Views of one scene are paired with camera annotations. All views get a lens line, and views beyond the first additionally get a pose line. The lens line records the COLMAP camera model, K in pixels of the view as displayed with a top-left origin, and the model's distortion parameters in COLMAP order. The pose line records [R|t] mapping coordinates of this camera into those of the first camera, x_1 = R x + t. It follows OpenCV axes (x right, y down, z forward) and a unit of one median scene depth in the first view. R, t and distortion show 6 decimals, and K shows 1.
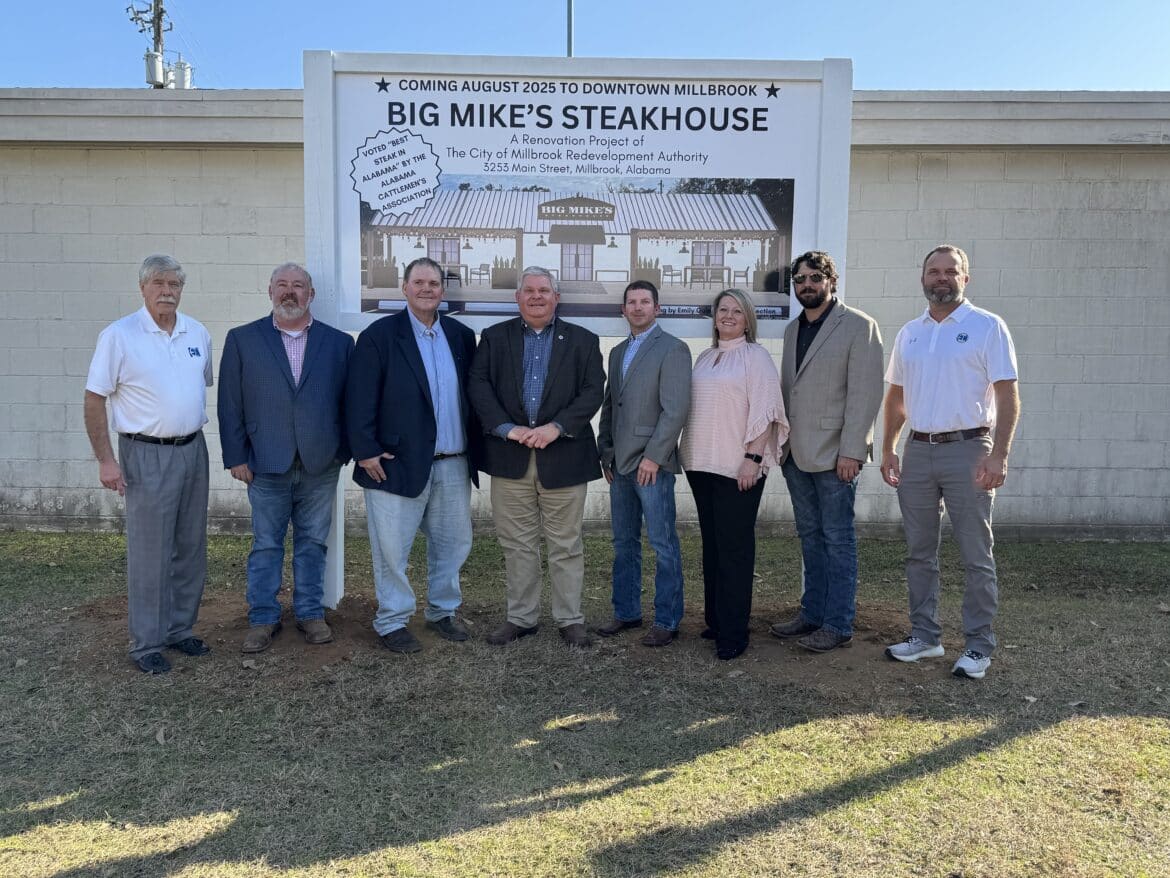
lens RADIAL K [[1007.1, 0, 588.9], [0, 1007.1, 444.9], [0, 0, 1]] dist [0.157940, -0.266135]
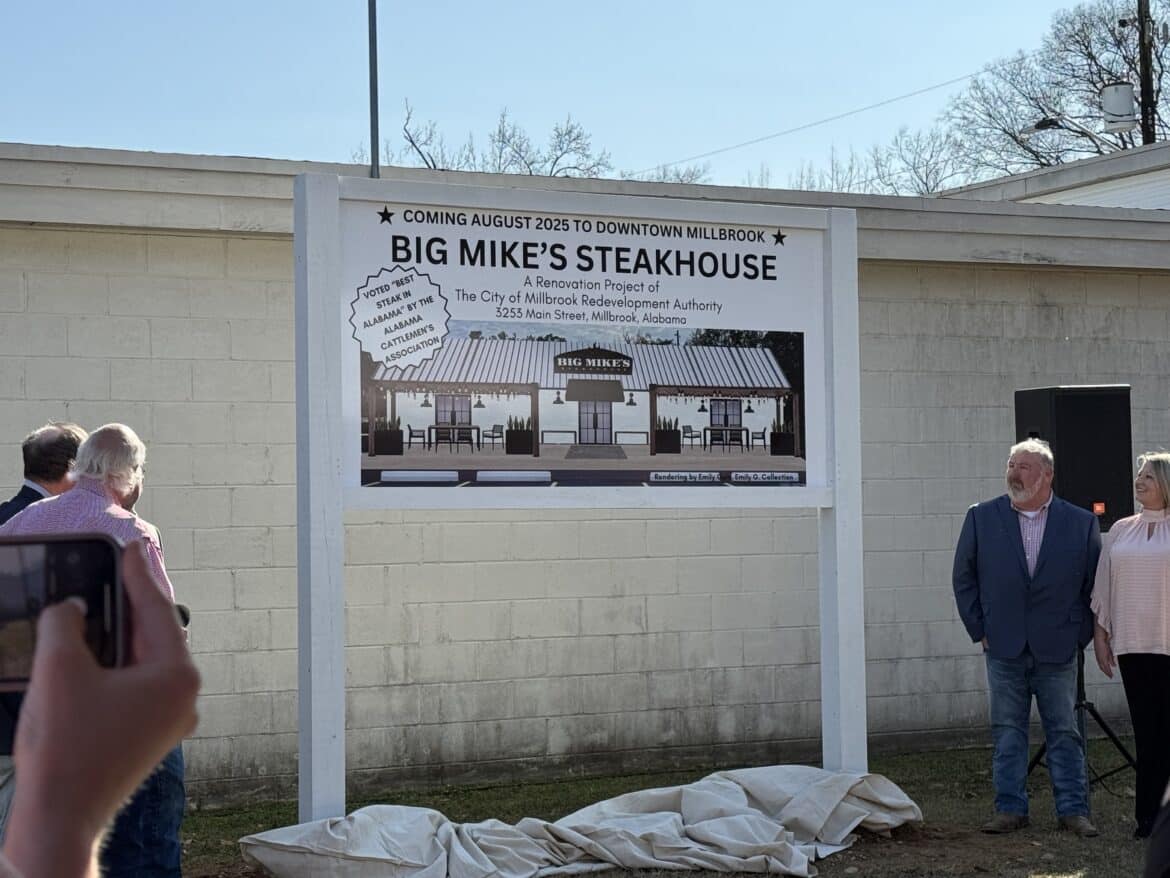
lens RADIAL K [[2387.5, 0, 585.0], [0, 2387.5, 439.0], [0, 0, 1]] dist [0.086786, 0.155582]
pose [[0.880832, -0.005594, 0.473395, -0.973674], [0.057645, 0.993758, -0.095514, 0.024150], [-0.469906, 0.111420, 0.875656, -0.752466]]
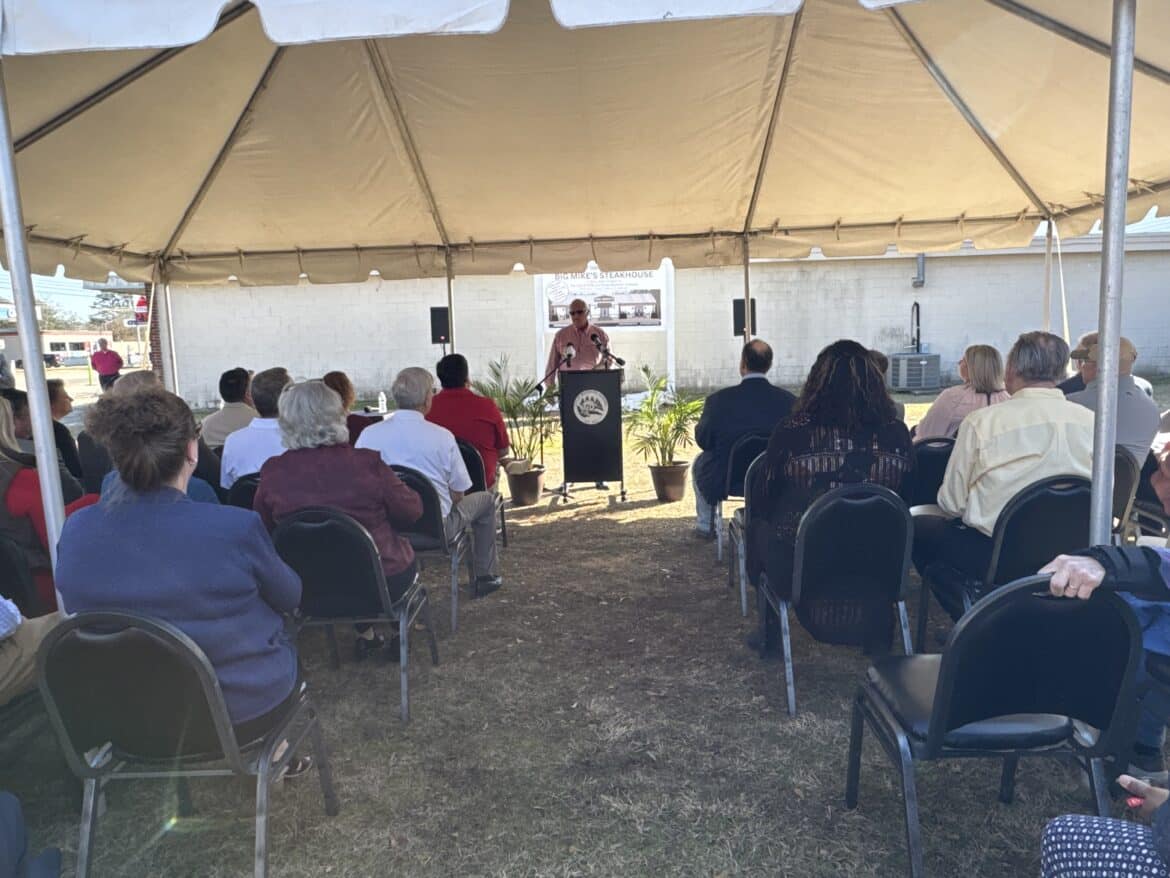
lens RADIAL K [[793.7, 0, 585.0], [0, 793.7, 439.0], [0, 0, 1]] dist [0.001034, 0.000504]
pose [[0.999257, -0.034332, -0.017535, -0.050462], [0.035258, 0.997835, 0.055515, 0.127659], [0.015591, -0.056092, 0.998304, -2.033509]]
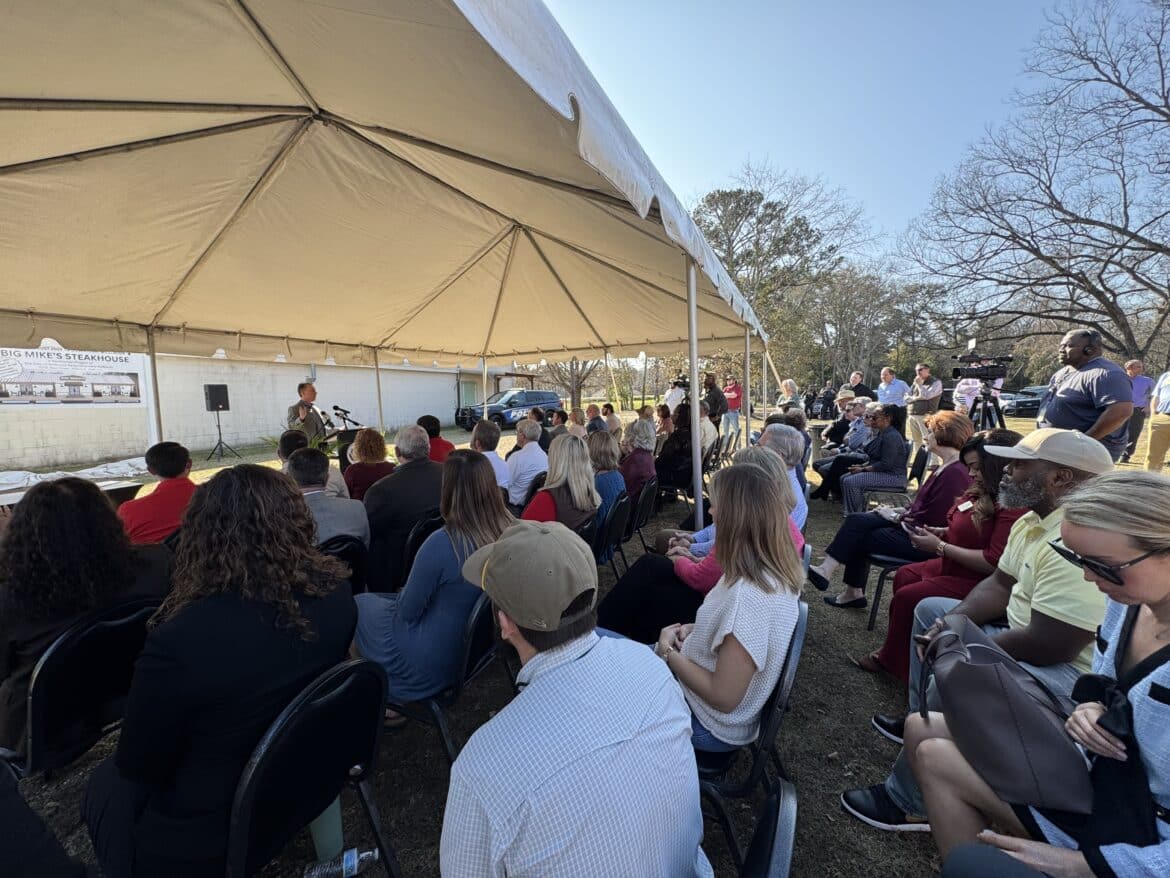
lens RADIAL K [[466.2, 0, 584.4], [0, 466.2, 437.3], [0, 0, 1]] dist [-0.000593, 0.000110]
pose [[0.407344, -0.092434, 0.908585, -0.920424], [0.091924, 0.993962, 0.059908, 0.088442], [-0.908637, 0.059118, 0.413381, -1.691995]]
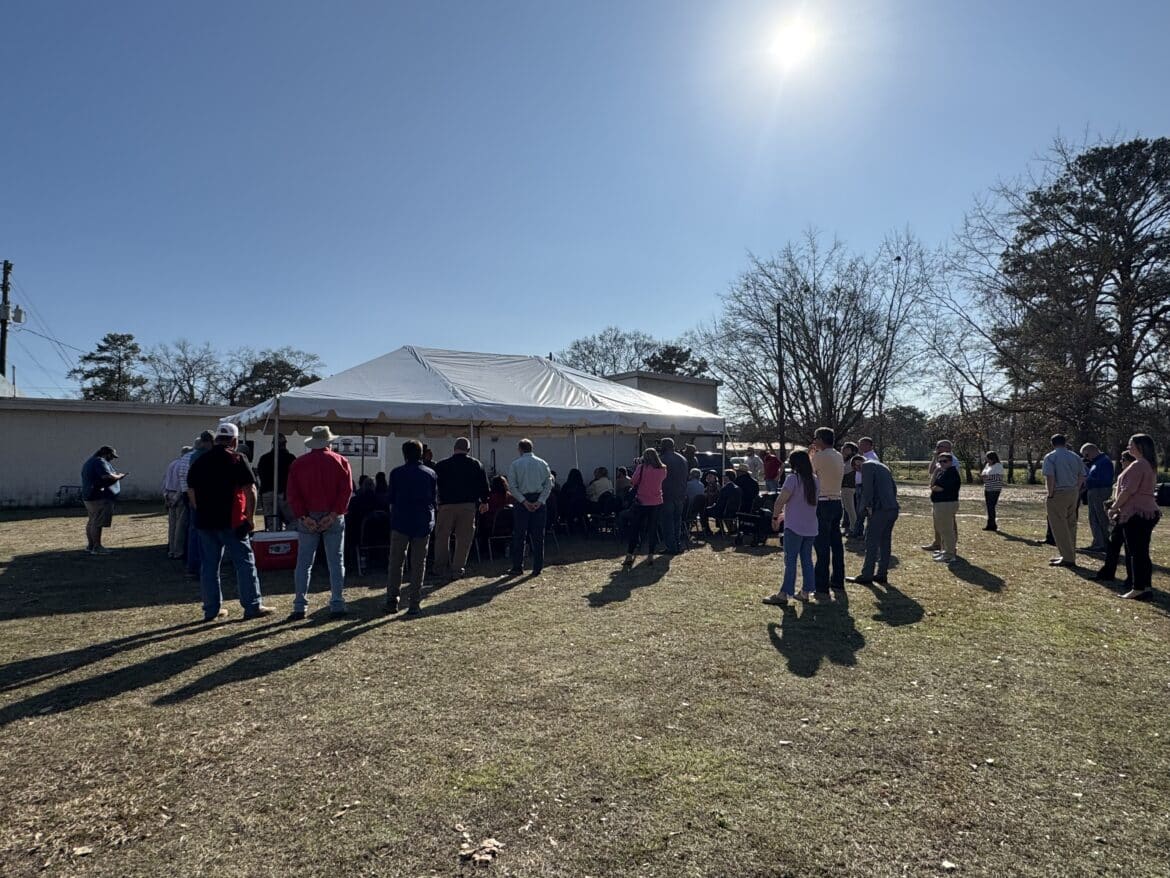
lens RADIAL K [[682.0, 0, 588.8], [0, 682.0, 442.3], [0, 0, 1]] dist [-0.001494, -0.000855]
pose [[0.809971, 0.013339, 0.586318, -1.389483], [0.040372, 0.996102, -0.078434, 0.206994], [-0.585079, 0.087200, 0.806275, -3.671416]]
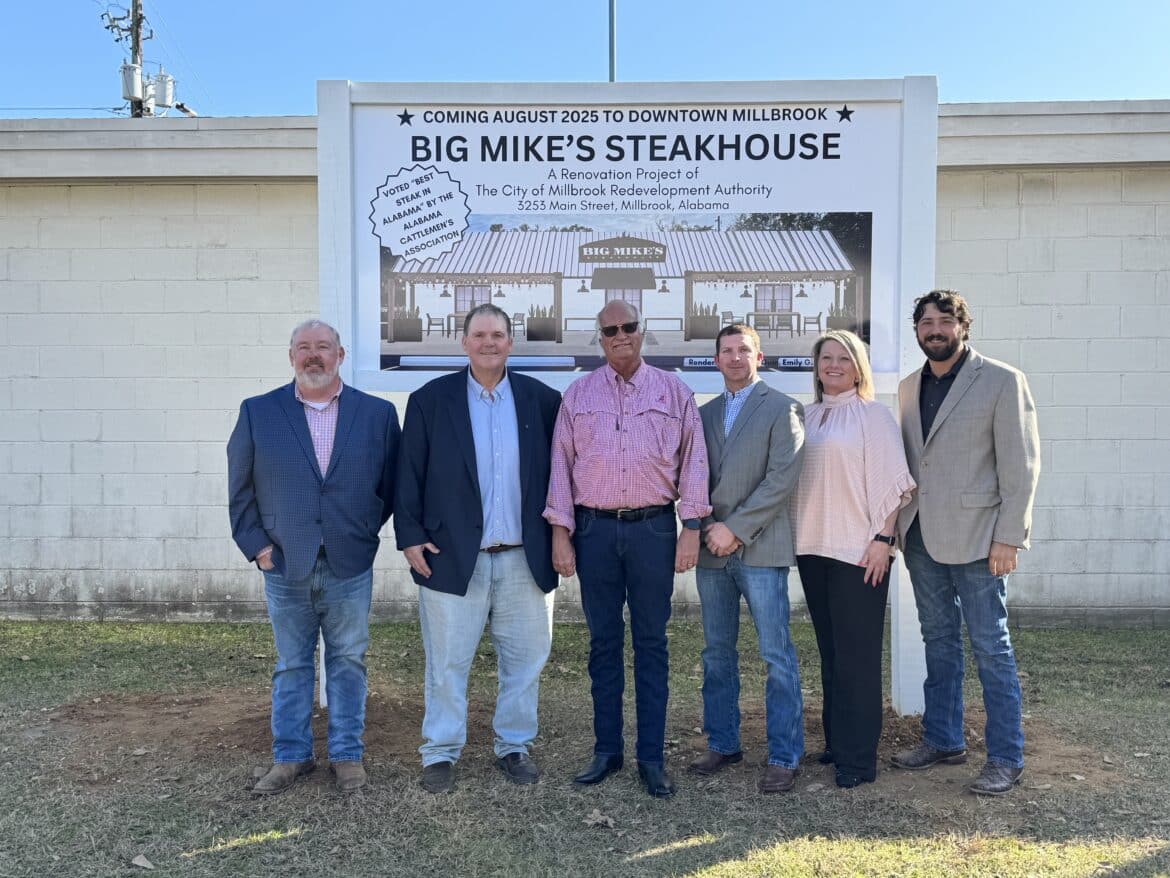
lens RADIAL K [[1201.6, 0, 582.8], [0, 1201.6, 445.8], [0, 0, 1]] dist [0.191481, -0.385468]
pose [[0.999117, -0.009145, -0.041006, -0.005156], [0.006991, 0.998603, -0.052375, -0.007816], [0.041428, 0.052042, 0.997785, -0.040827]]
